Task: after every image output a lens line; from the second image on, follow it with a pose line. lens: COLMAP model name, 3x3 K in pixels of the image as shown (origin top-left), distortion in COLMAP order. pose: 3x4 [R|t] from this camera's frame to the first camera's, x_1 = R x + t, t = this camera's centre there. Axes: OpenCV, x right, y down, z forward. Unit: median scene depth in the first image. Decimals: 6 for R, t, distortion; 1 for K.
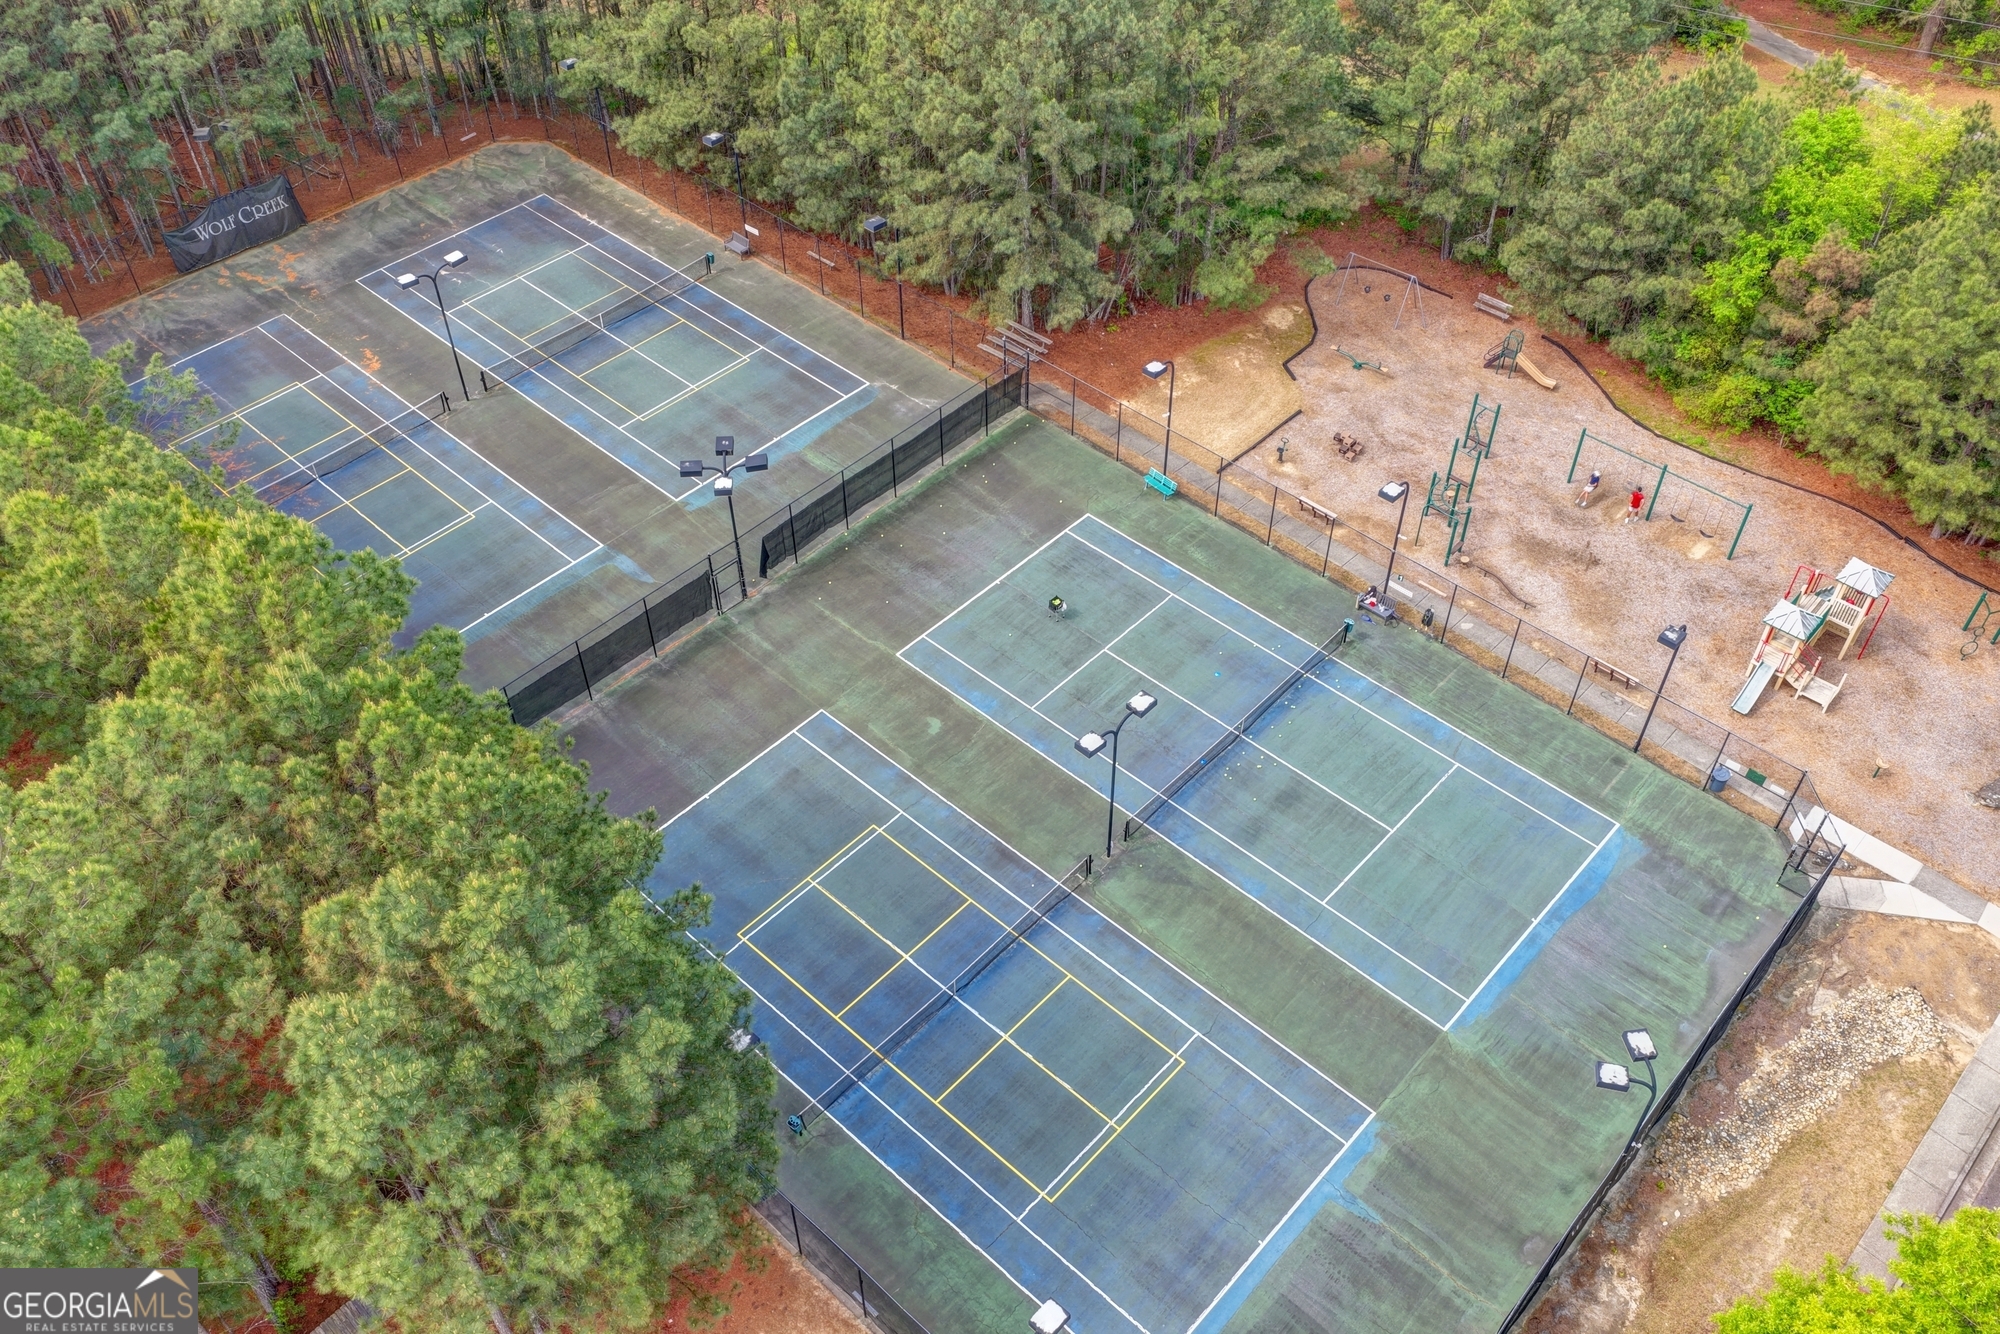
lens RADIAL K [[1659.6, 0, 1002.2], [0, 1659.6, 670.1], [0, 0, 1]] dist [-0.012366, 0.025771]
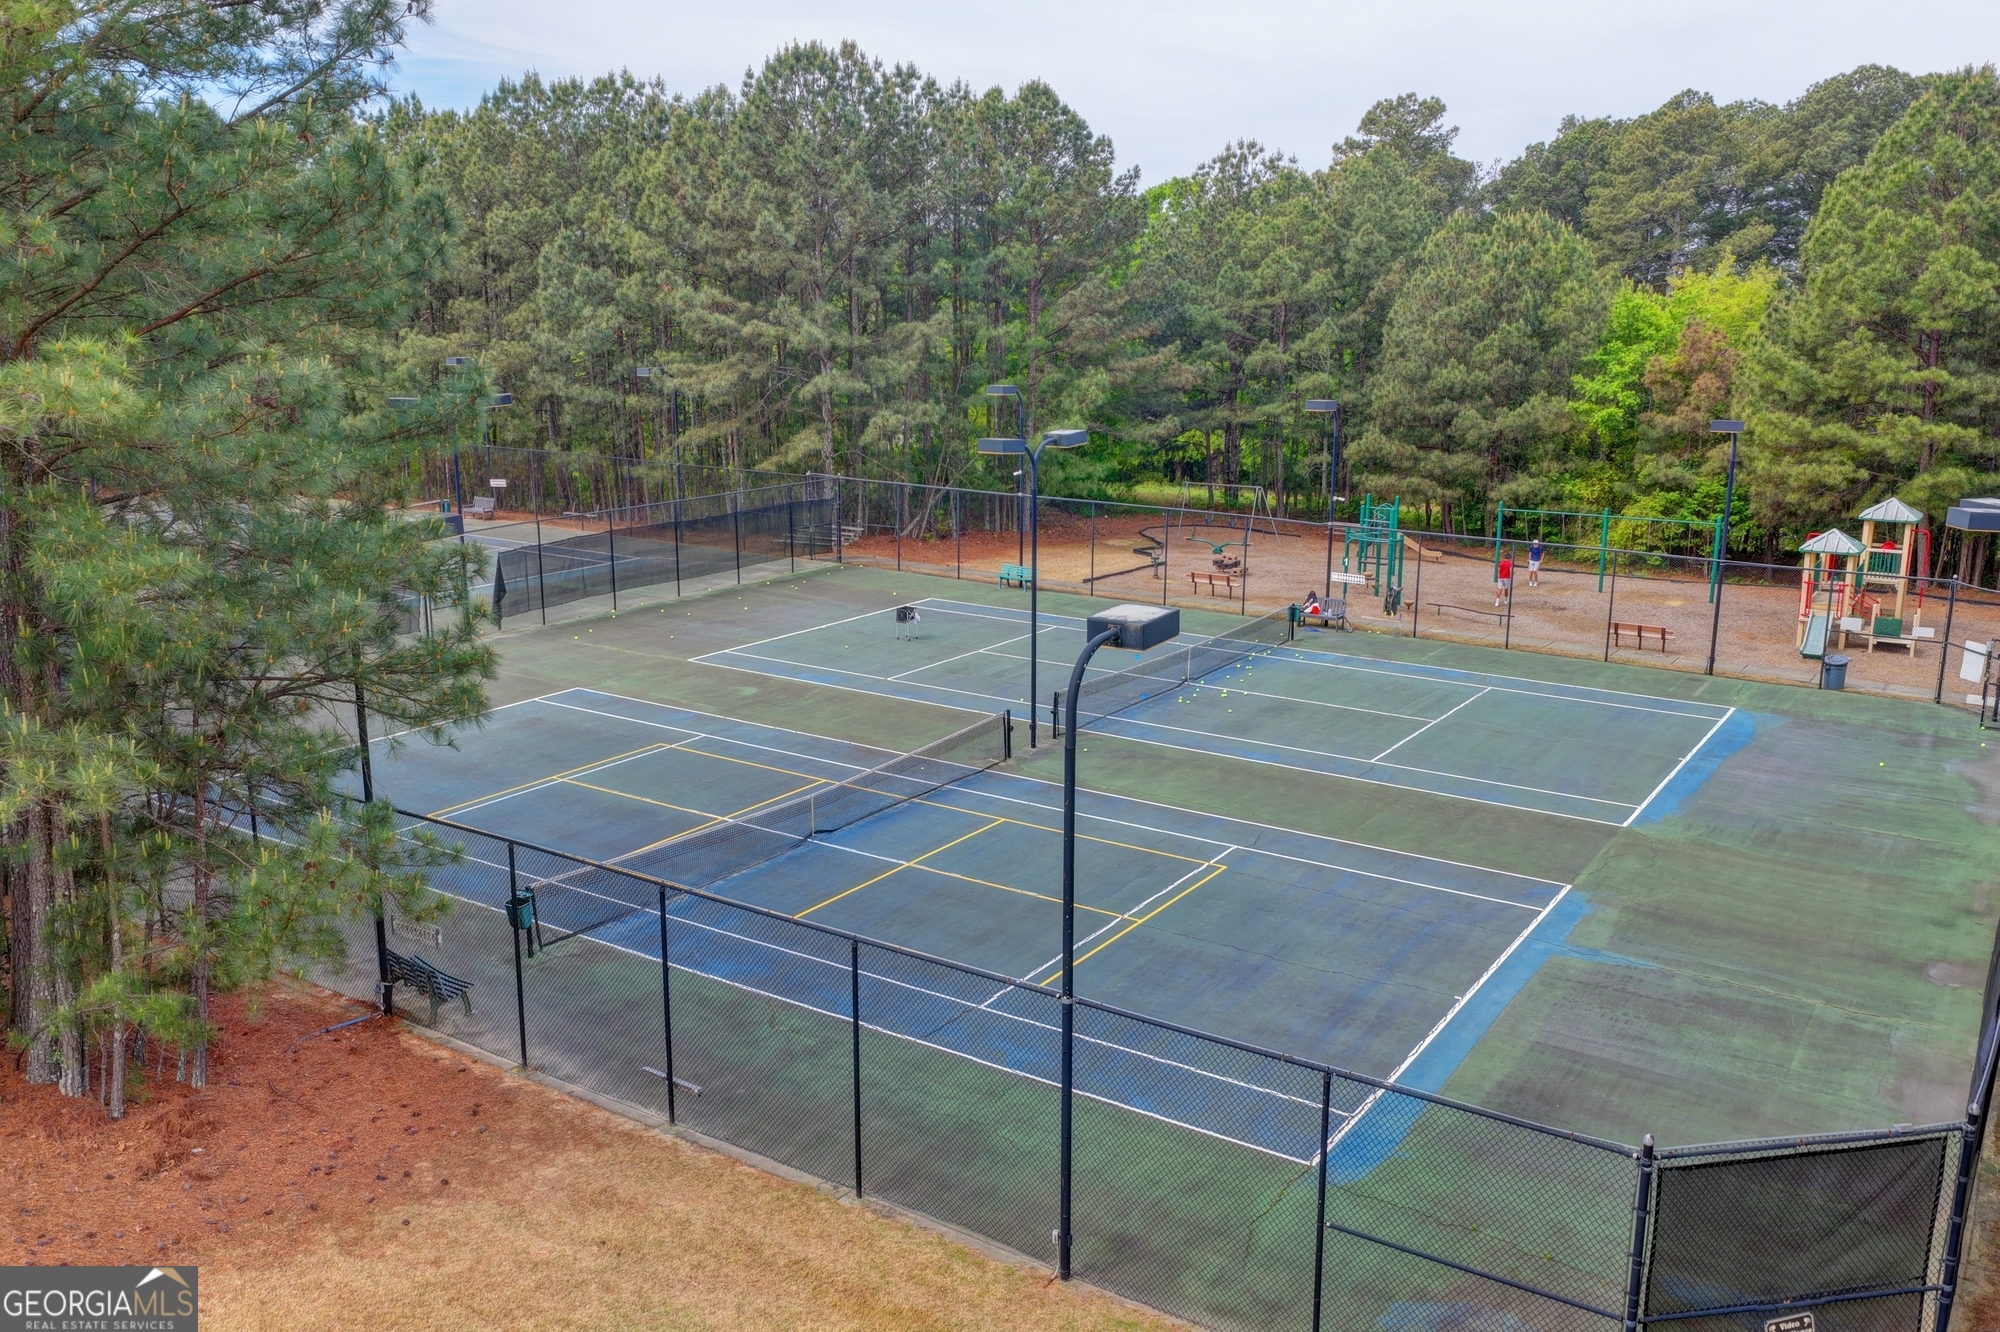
lens RADIAL K [[1659.6, 0, 999.6], [0, 1659.6, 663.5], [0, 0, 1]] dist [-0.012366, 0.025771]
pose [[0.986647, -0.028860, 0.160299, -0.047846], [0.111507, 0.837058, -0.535631, 0.400501], [-0.118721, 0.546353, 0.829098, 0.417899]]
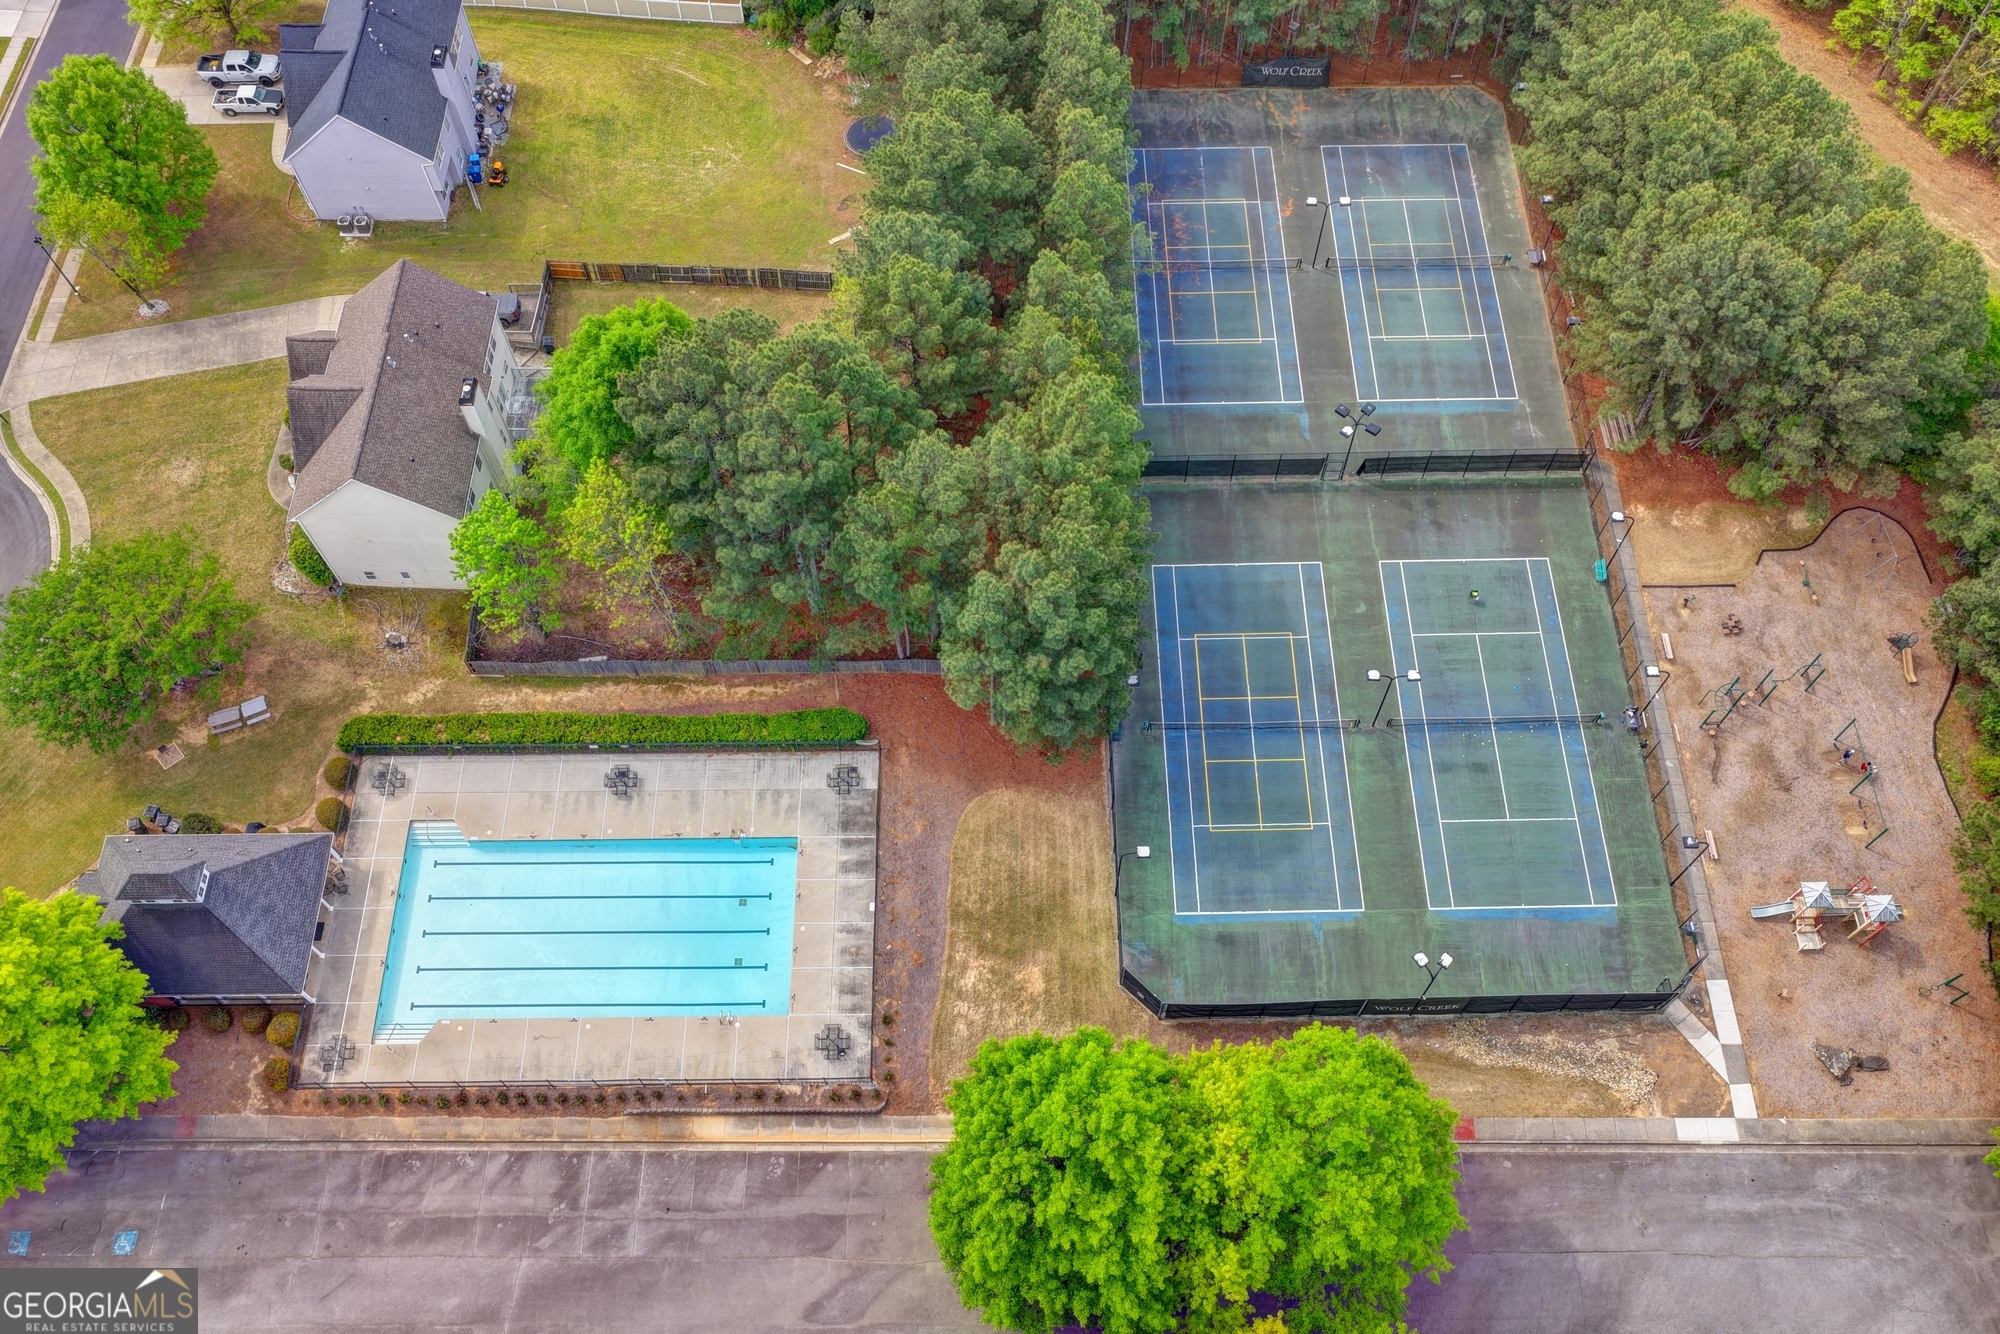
lens RADIAL K [[1659.6, 0, 1007.5], [0, 1659.6, 668.2], [0, 0, 1]] dist [-0.012366, 0.025771]
pose [[0.690148, 0.635706, -0.345794, 0.355377], [-0.514699, 0.767090, 0.382959, -0.406536], [0.508704, -0.086319, 0.856603, -0.731944]]
